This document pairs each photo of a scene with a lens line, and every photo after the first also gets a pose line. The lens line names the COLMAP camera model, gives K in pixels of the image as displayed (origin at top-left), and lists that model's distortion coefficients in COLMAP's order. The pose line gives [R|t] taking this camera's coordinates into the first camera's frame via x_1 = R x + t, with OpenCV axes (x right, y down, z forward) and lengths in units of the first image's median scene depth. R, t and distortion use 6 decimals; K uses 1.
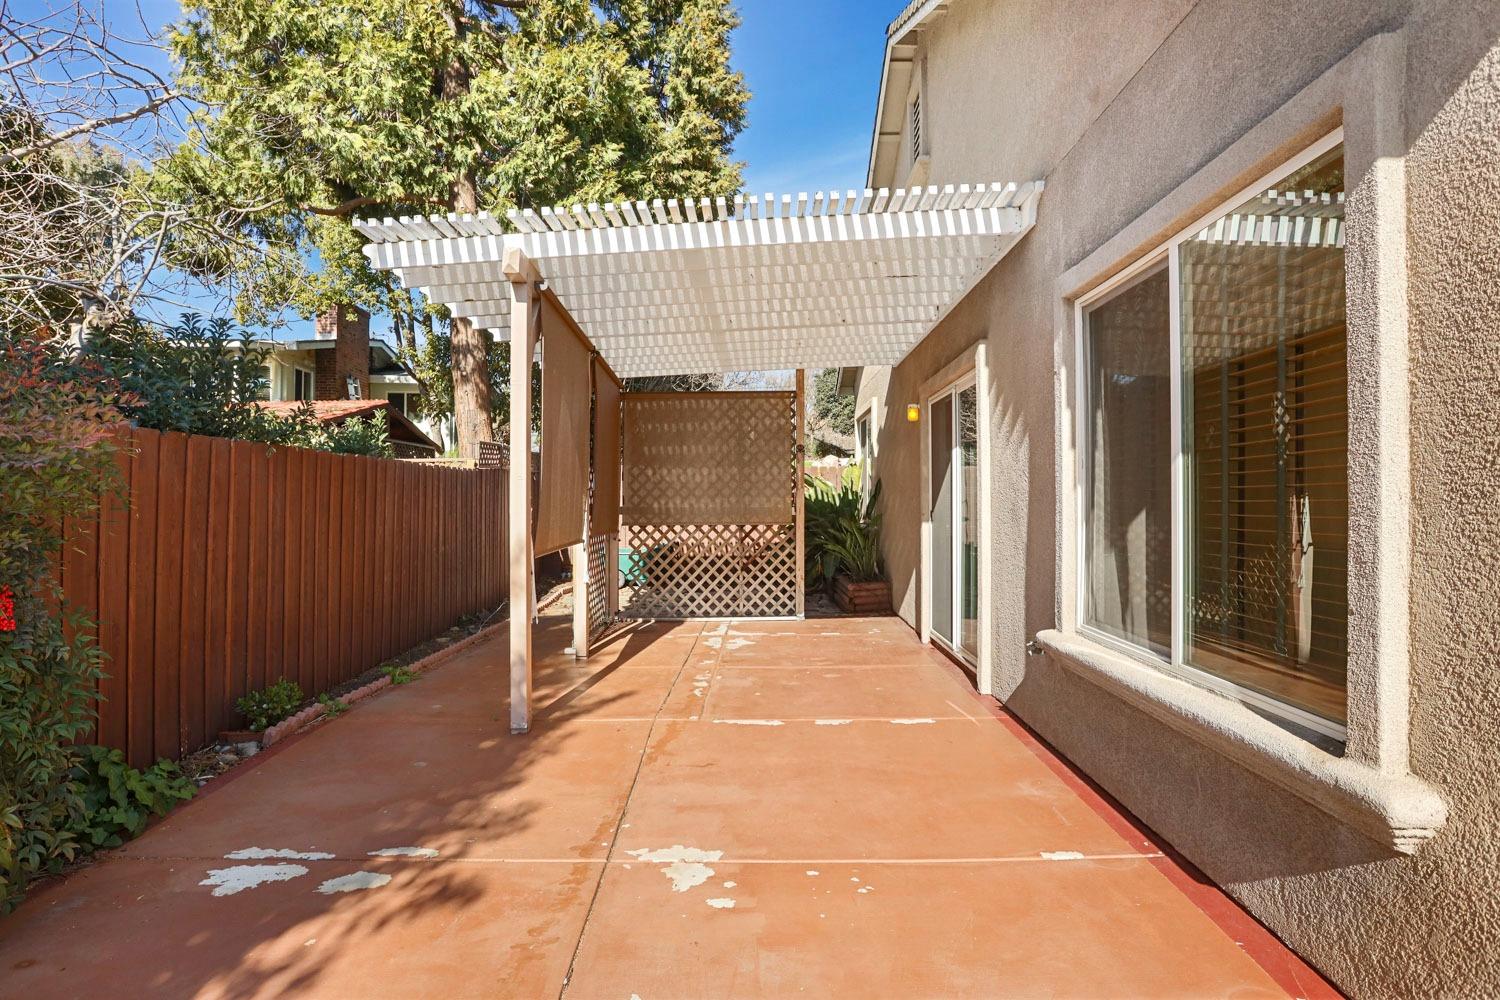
lens RADIAL K [[866.8, 0, 734.9], [0, 866.8, 487.1], [0, 0, 1]] dist [-0.023808, 0.009287]
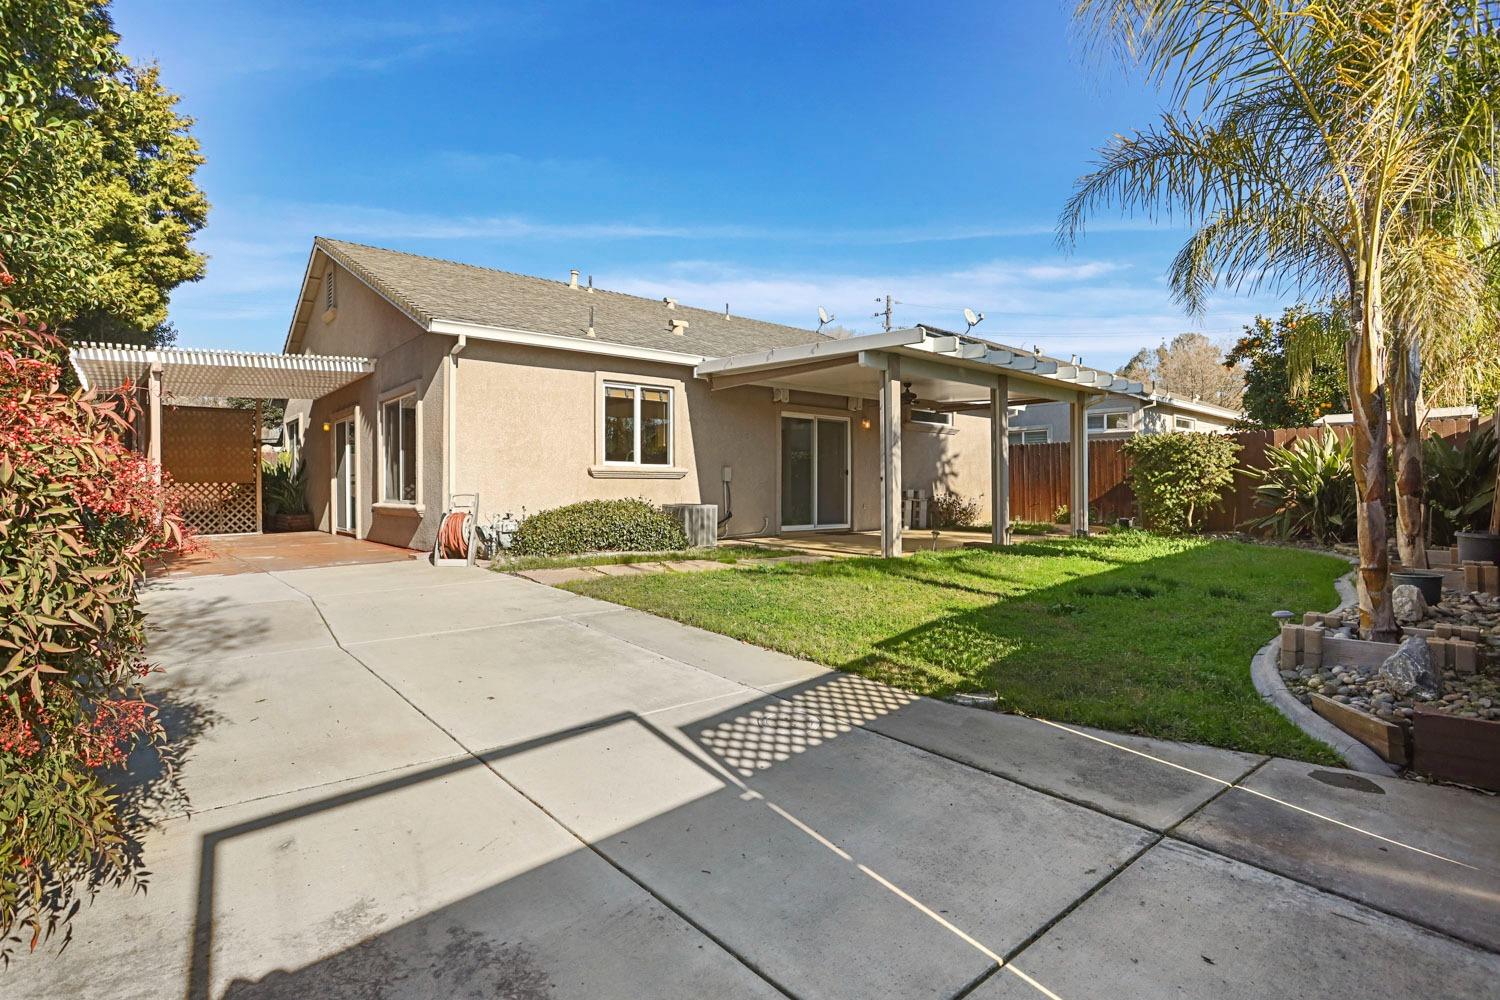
lens RADIAL K [[744.6, 0, 752.7], [0, 744.6, 497.6], [0, 0, 1]] dist [-0.067994, 0.030475]
pose [[0.740097, -0.007745, 0.672456, -0.183435], [-0.011573, 0.999639, 0.024250, 0.025517], [-0.672401, -0.025730, 0.739740, -0.833583]]
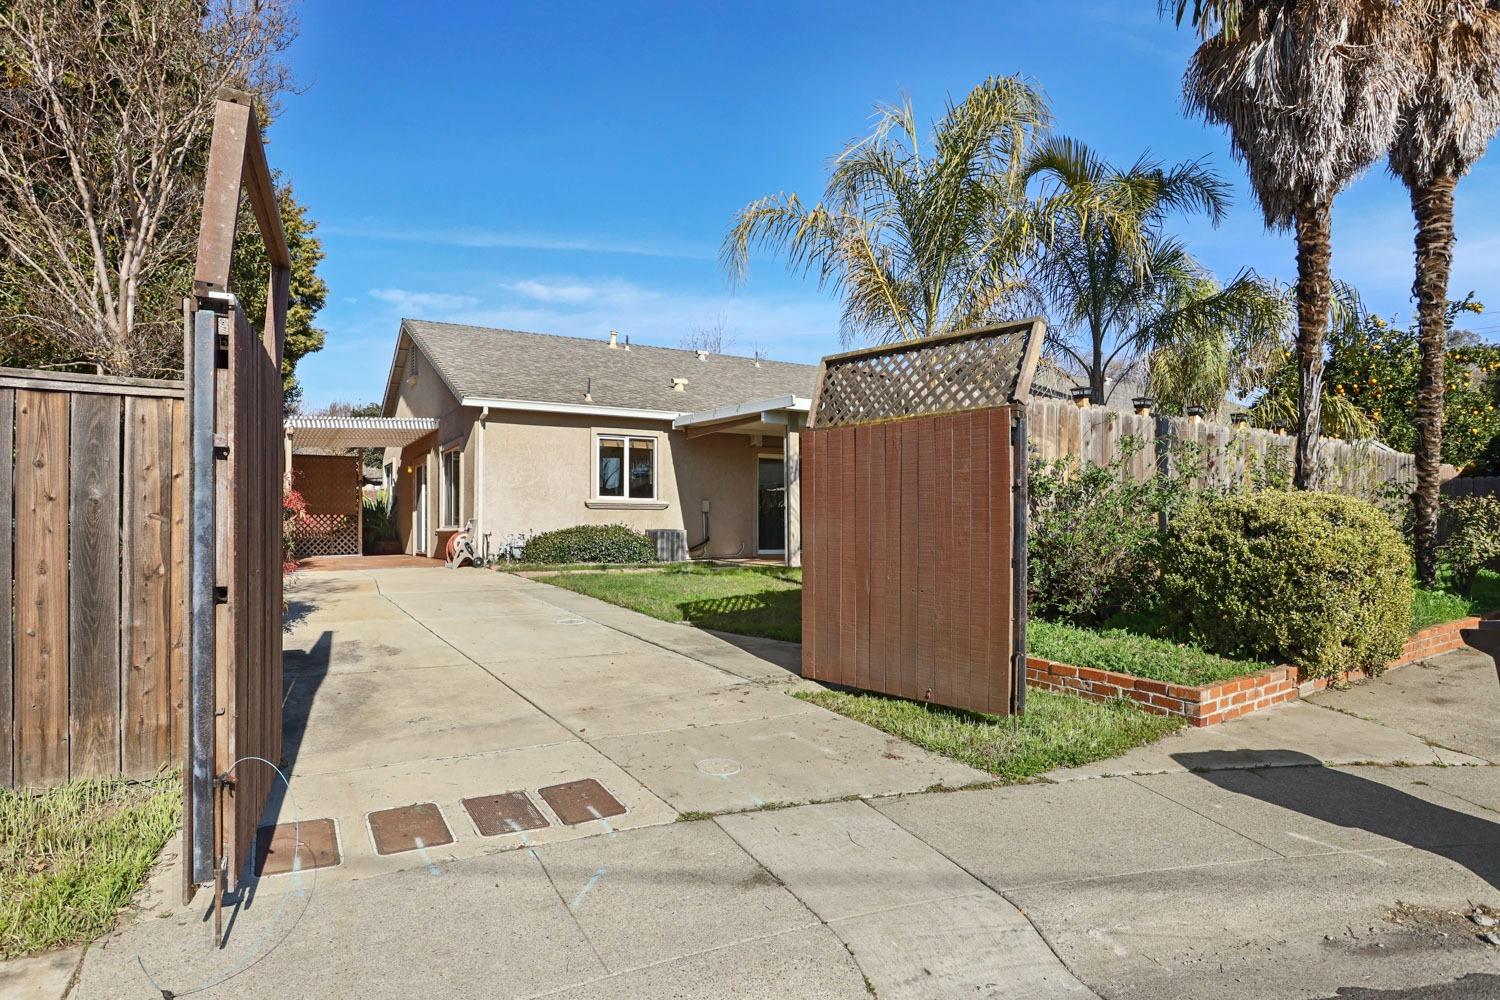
lens RADIAL K [[866.8, 0, 737.2], [0, 866.8, 518.8], [0, 0, 1]] dist [-0.023808, 0.009287]
pose [[0.860995, 0.009018, 0.508533, -0.227437], [-0.010833, 0.999941, 0.000609, 0.041795], [-0.508497, -0.006033, 0.861042, -1.478187]]
